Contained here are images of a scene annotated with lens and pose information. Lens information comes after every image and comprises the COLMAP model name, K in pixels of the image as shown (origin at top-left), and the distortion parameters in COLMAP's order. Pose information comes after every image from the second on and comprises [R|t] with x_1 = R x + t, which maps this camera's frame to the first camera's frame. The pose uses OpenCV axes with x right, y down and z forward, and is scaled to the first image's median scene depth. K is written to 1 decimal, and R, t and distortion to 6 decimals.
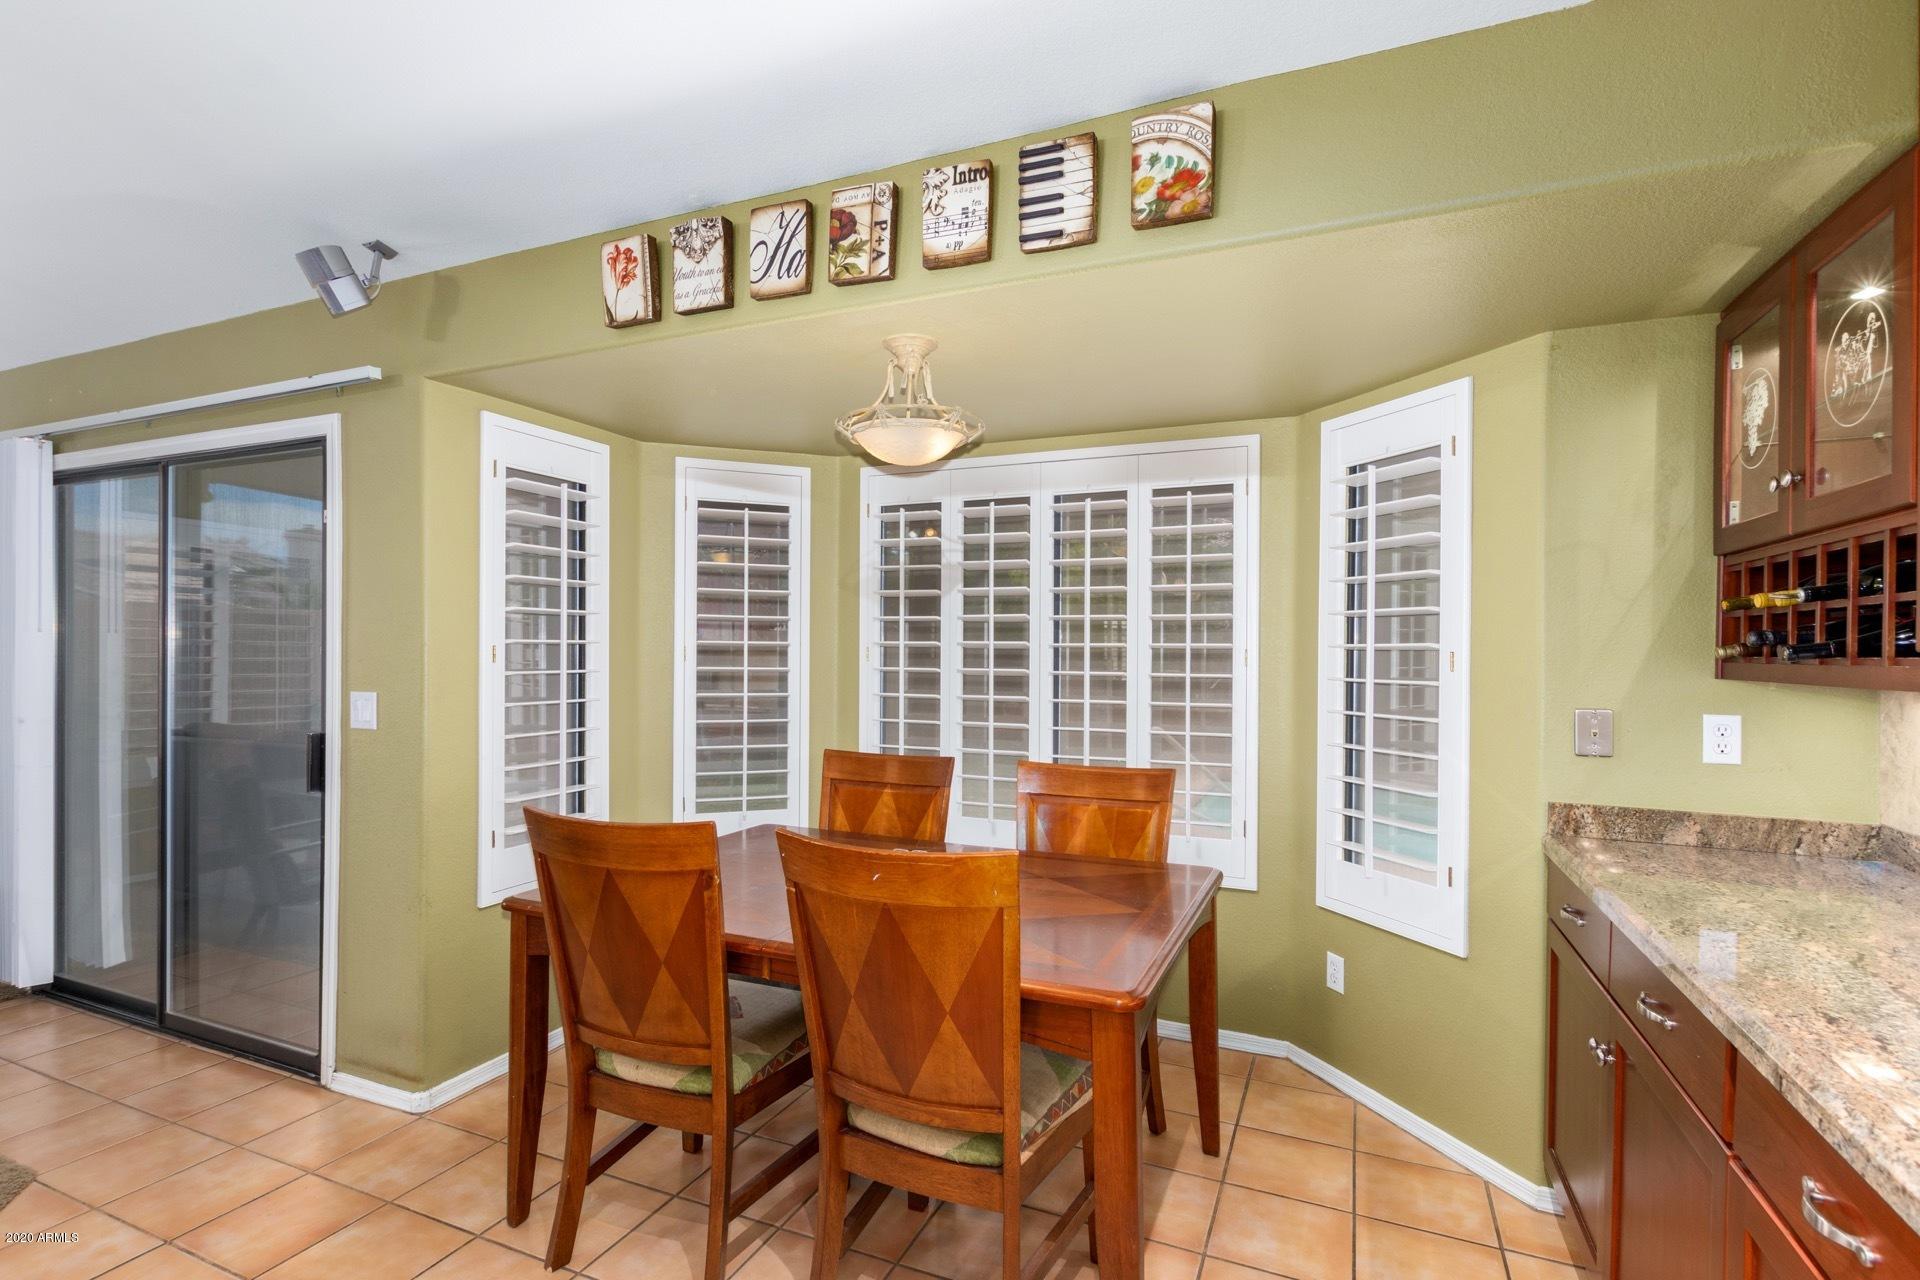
lens RADIAL K [[901.3, 0, 961.8], [0, 901.3, 650.2], [0, 0, 1]] dist [0.009636, 0.000363]
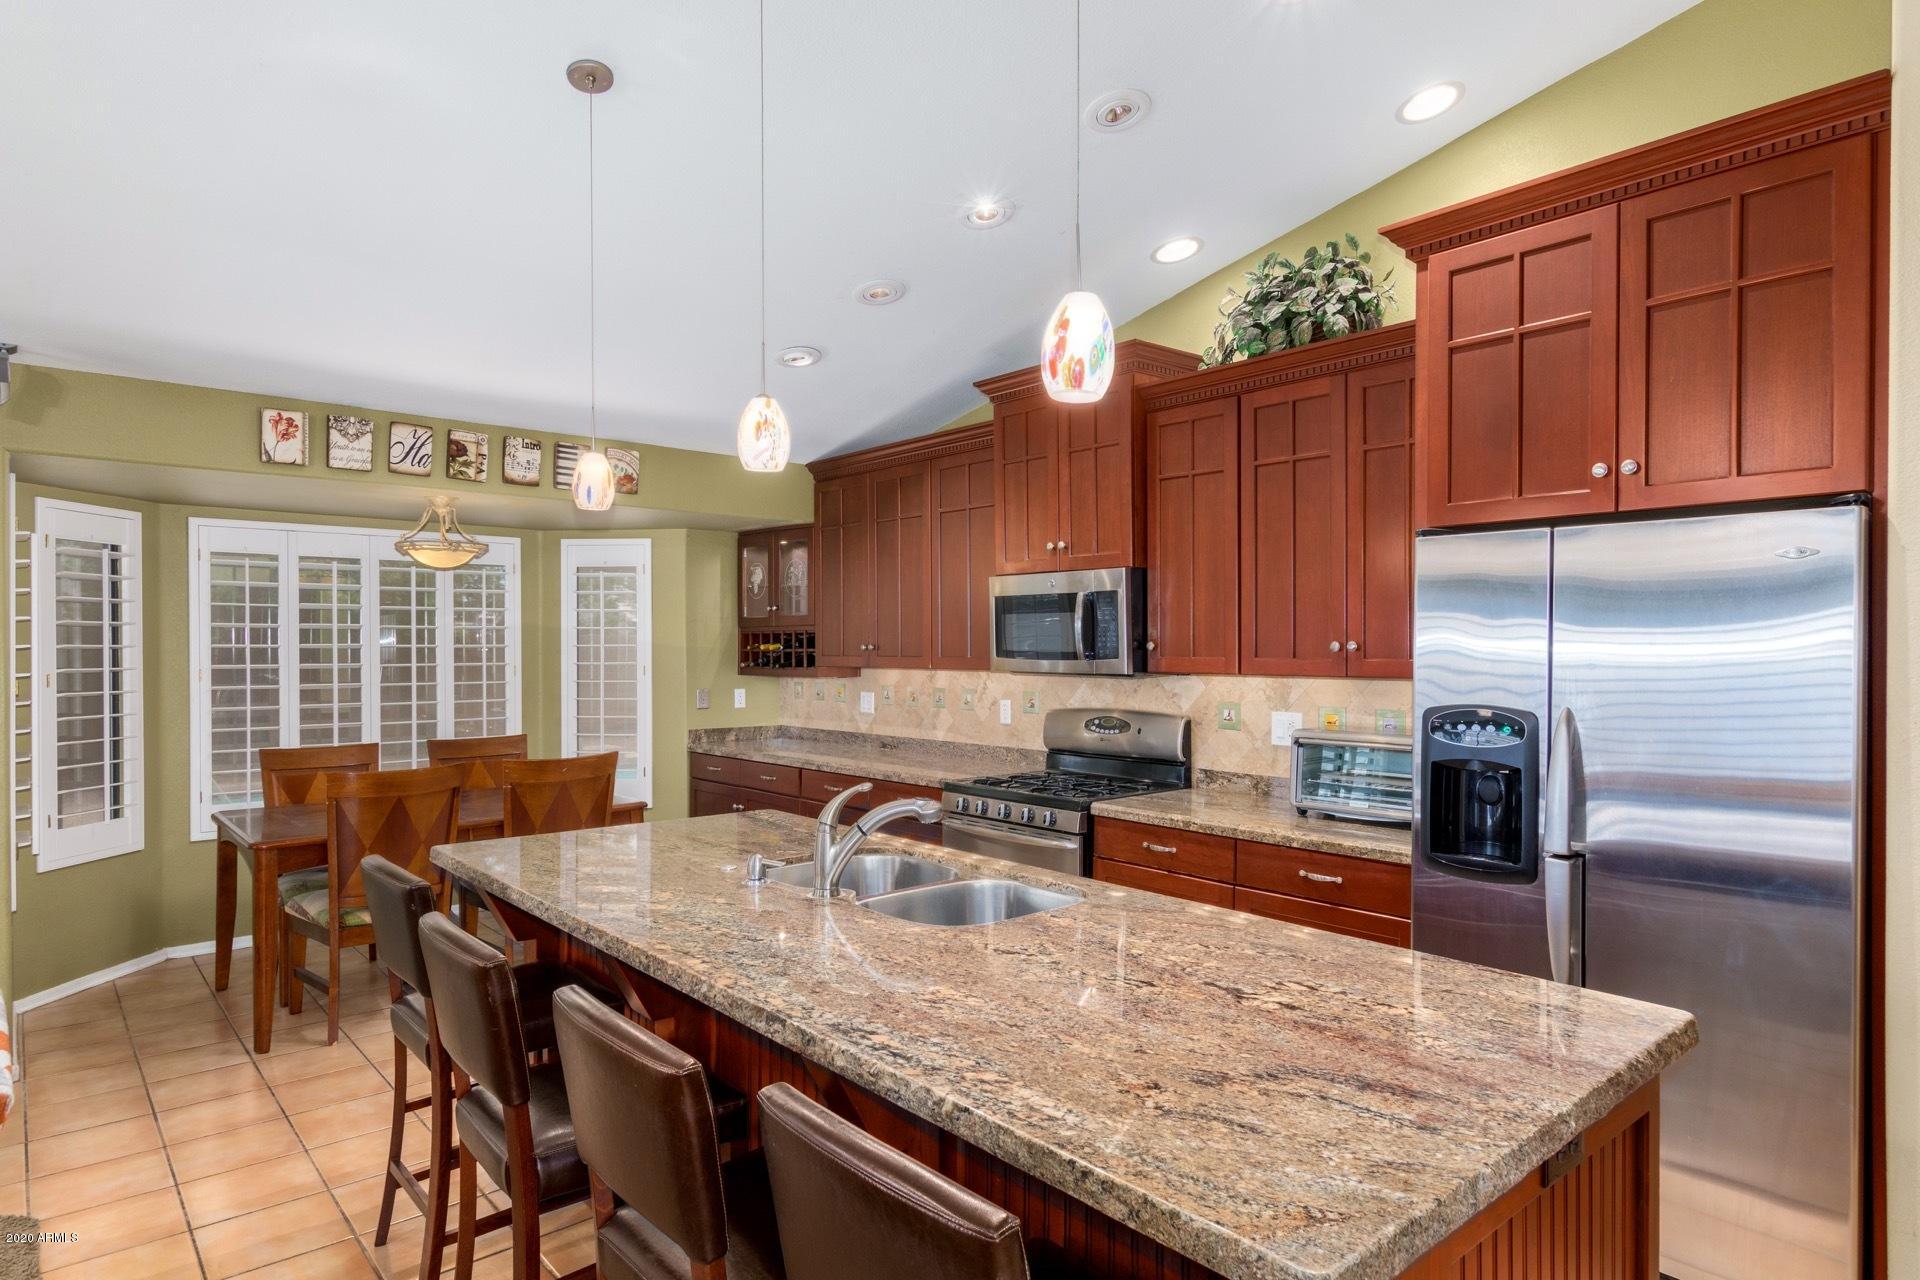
lens RADIAL K [[1116.6, 0, 960.0], [0, 1116.6, 640.0], [0, 0, 1]] dist [0.000826, 0.000343]
pose [[0.426494, -0.004384, 0.904480, -1.715138], [0.006841, 0.999975, 0.001621, -0.066488], [-0.904464, 0.005497, 0.426514, -0.895713]]
